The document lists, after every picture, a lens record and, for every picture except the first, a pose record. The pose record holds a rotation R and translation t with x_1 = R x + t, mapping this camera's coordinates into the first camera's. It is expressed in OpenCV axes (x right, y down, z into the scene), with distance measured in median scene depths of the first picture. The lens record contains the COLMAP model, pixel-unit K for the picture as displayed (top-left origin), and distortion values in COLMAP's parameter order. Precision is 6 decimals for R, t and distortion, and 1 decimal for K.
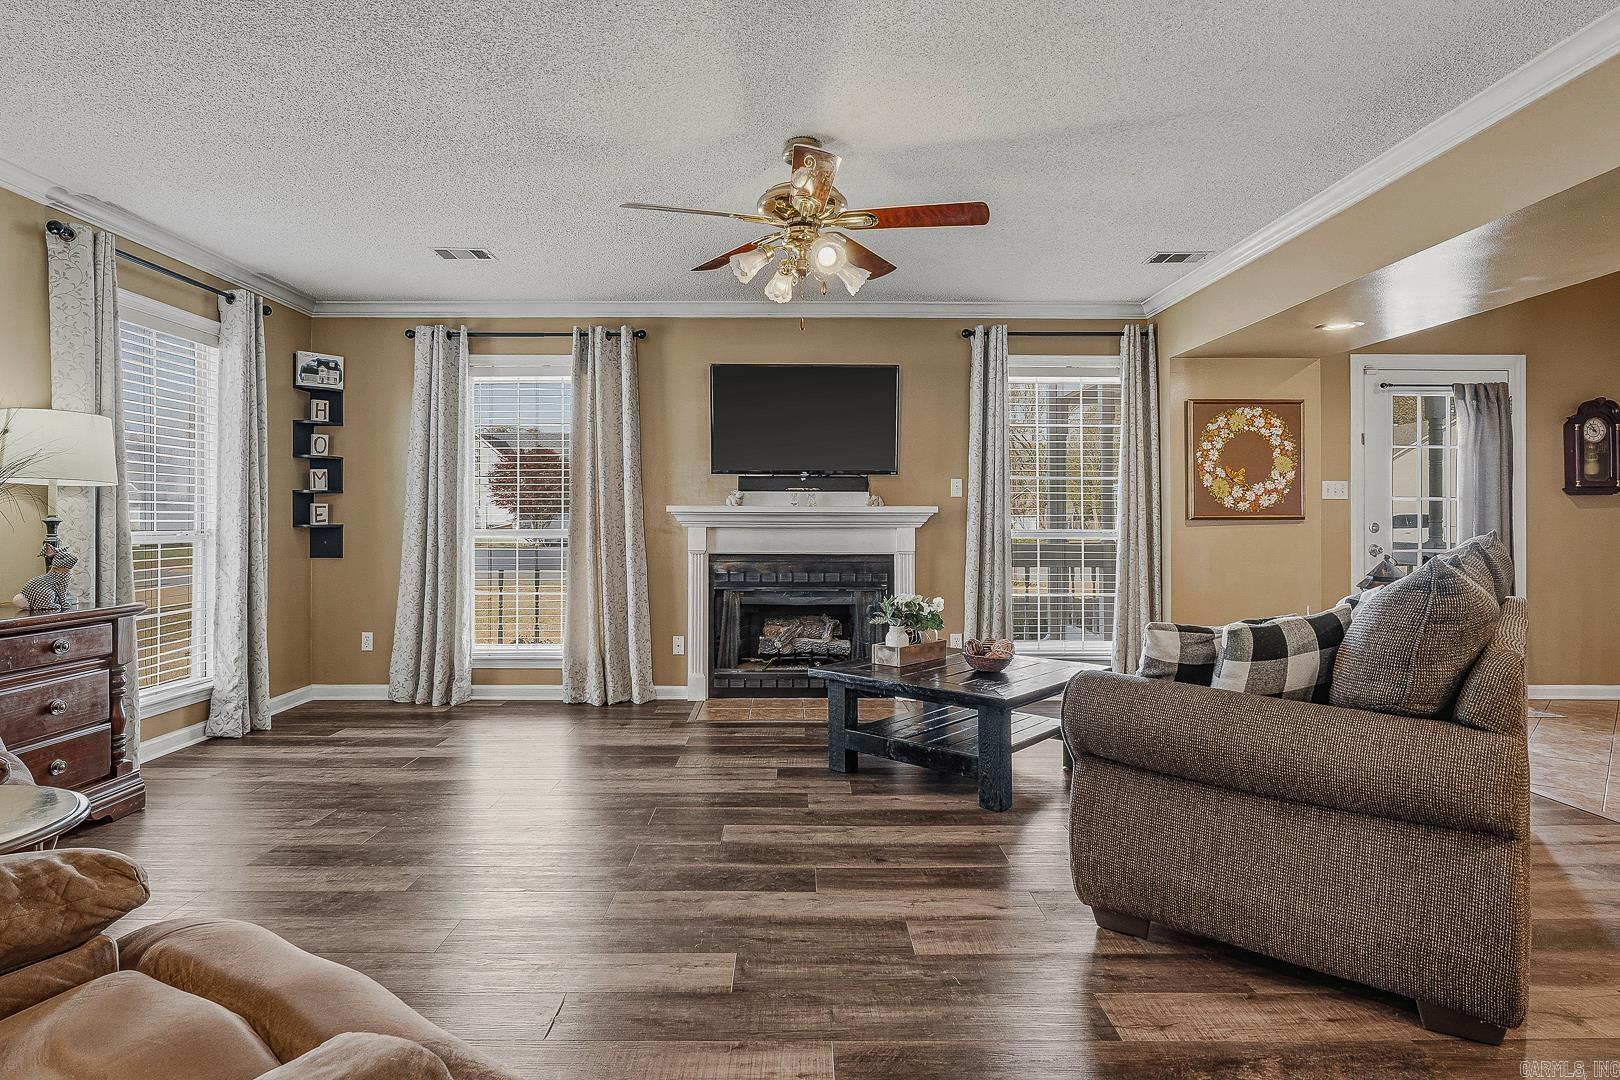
lens RADIAL K [[854.2, 0, 798.3], [0, 854.2, 518.5], [0, 0, 1]] dist [-0.009372, 0.002314]
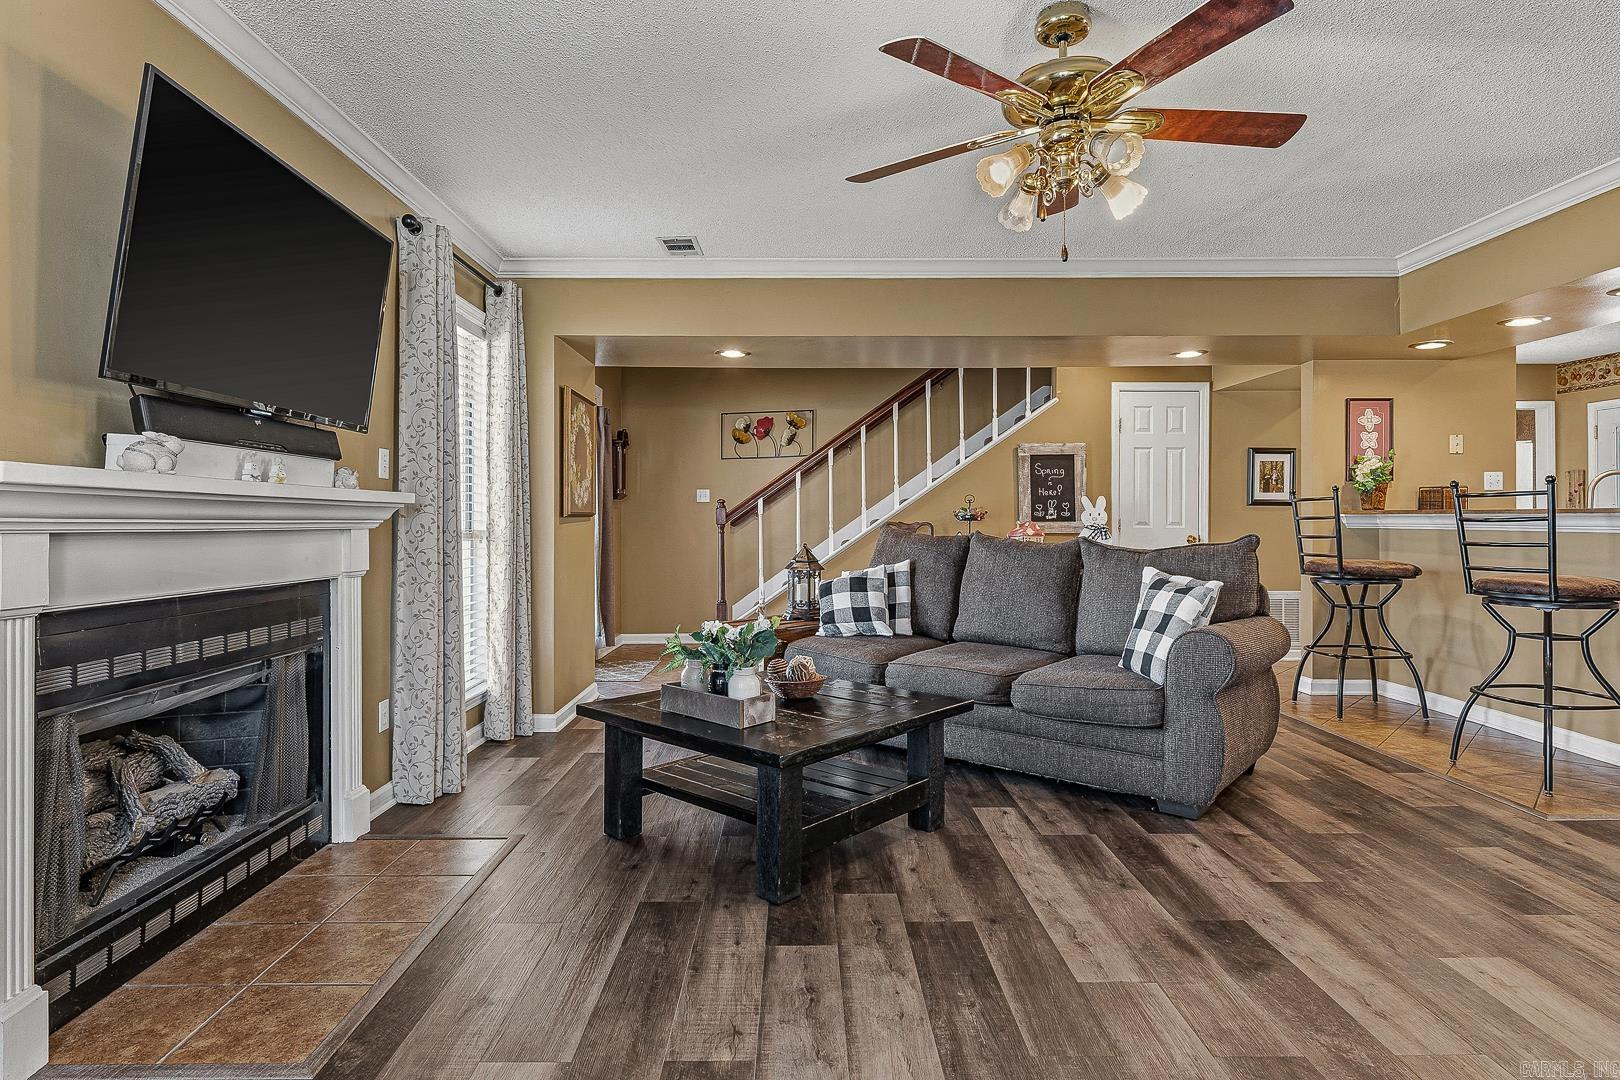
lens RADIAL K [[854.2, 0, 788.2], [0, 854.2, 515.6], [0, 0, 1]] dist [-0.009372, 0.002314]
pose [[0.010665, 0.005912, 0.999926, -0.460406], [-0.002274, 0.999980, -0.005888, 0.004828], [-0.999941, -0.002211, 0.010678, 0.756005]]
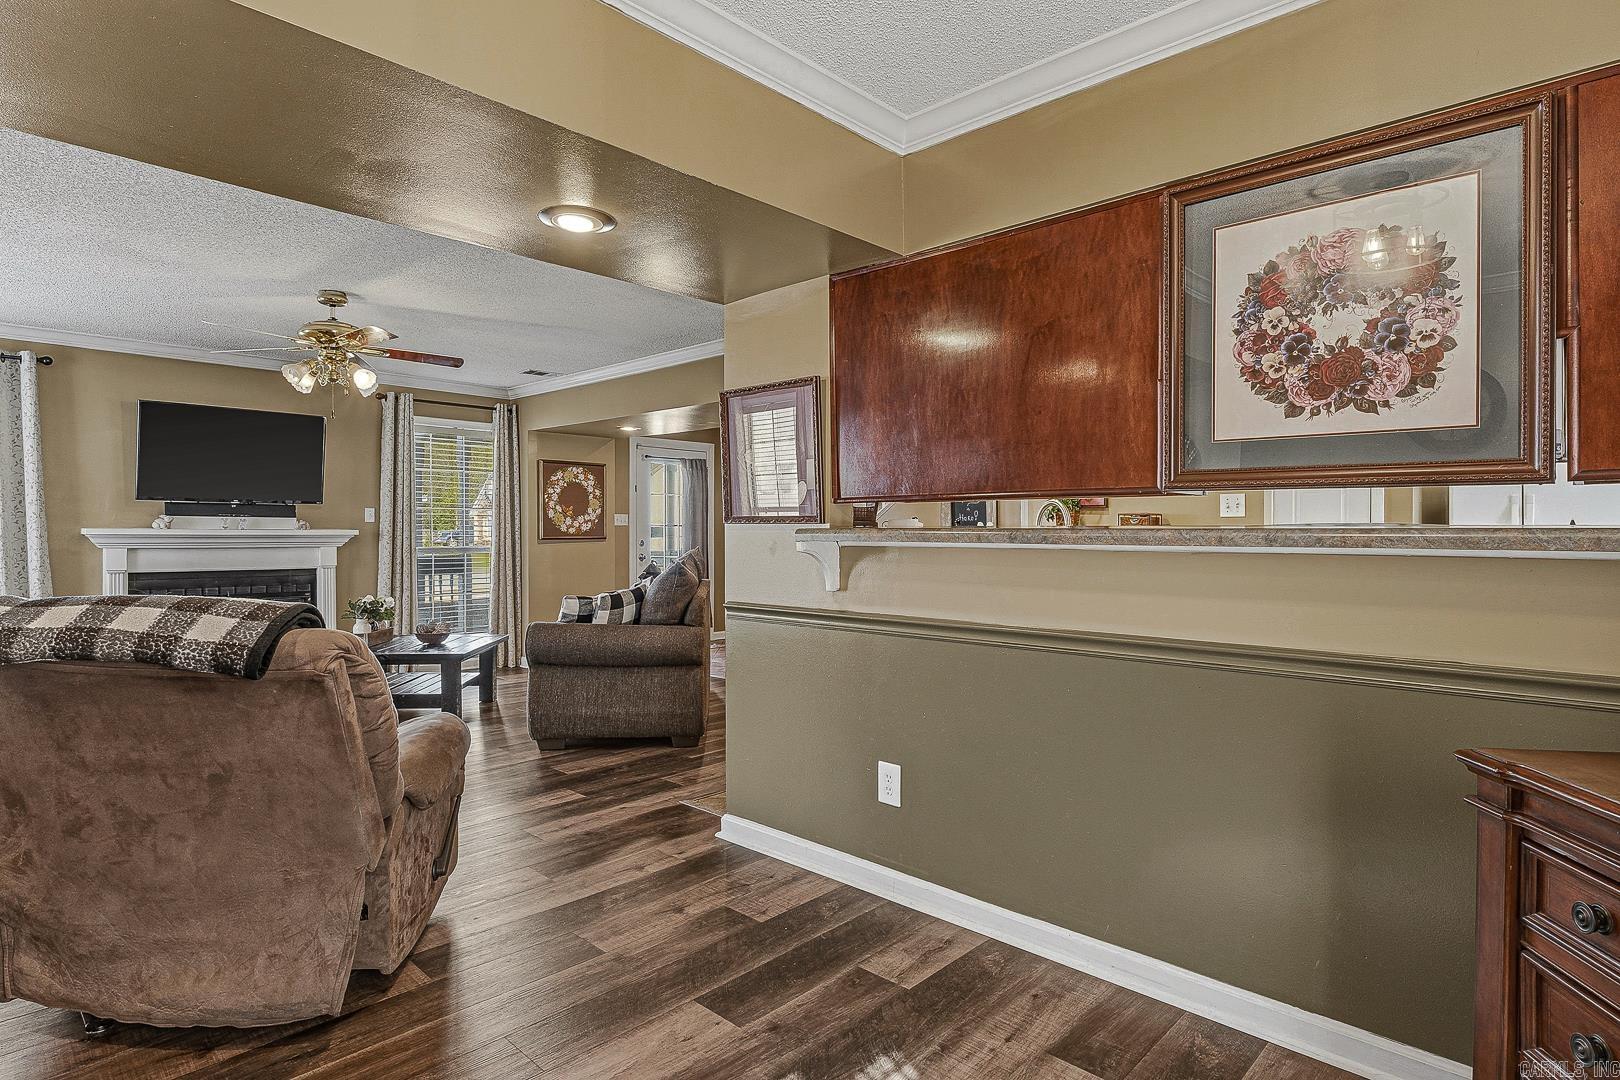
lens RADIAL K [[854.2, 0, 800.2], [0, 854.2, 538.8], [0, 0, 1]] dist [-0.009372, 0.002314]
pose [[0.697137, -0.005591, 0.716916, -0.302591], [-0.004074, 0.999923, 0.011760, -0.019315], [-0.716926, -0.011119, 0.697061, -0.381613]]
